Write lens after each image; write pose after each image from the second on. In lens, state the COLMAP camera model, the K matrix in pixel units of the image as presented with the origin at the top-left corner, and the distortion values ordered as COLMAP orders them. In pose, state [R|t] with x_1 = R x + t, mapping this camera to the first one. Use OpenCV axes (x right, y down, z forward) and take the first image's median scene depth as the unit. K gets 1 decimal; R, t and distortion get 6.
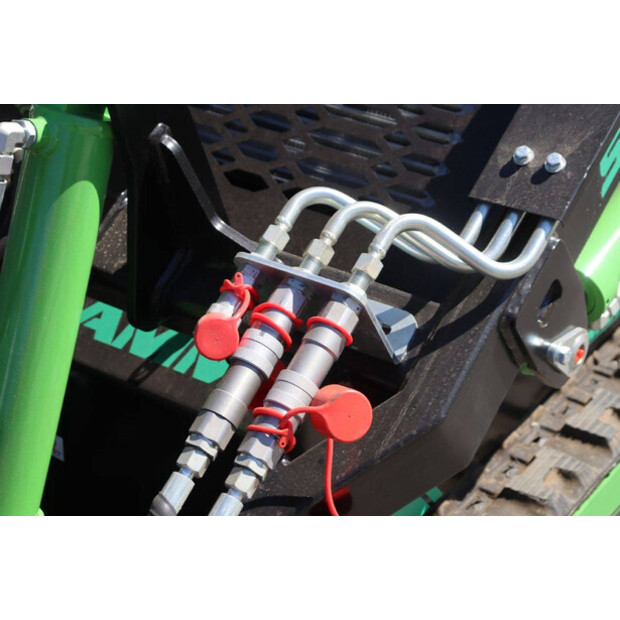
lens RADIAL K [[1464.5, 0, 310.7], [0, 1464.5, 309.7], [0, 0, 1]] dist [0.421756, 0.000000]
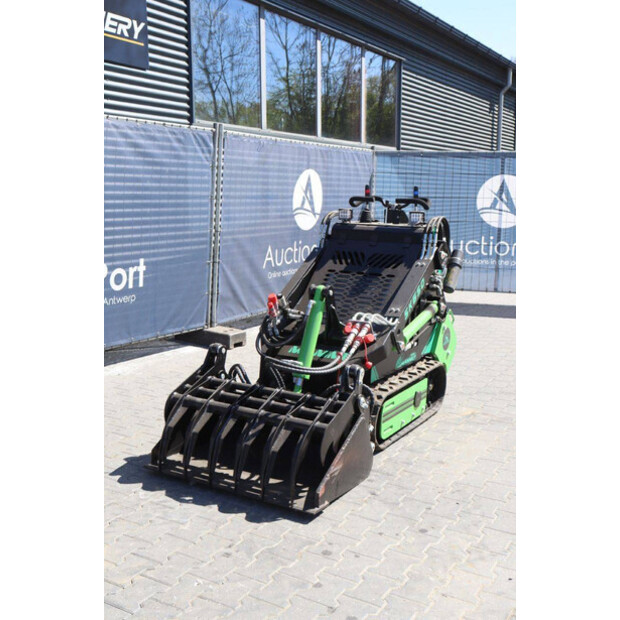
lens RADIAL K [[717.8, 0, 305.0], [0, 717.8, 314.3], [0, 0, 1]] dist [-0.001322, 0.000000]
pose [[0.995147, 0.021698, 0.095982, -0.532206], [0.015725, 0.927786, -0.372782, 1.080358], [-0.097140, 0.372482, 0.922942, -1.788244]]
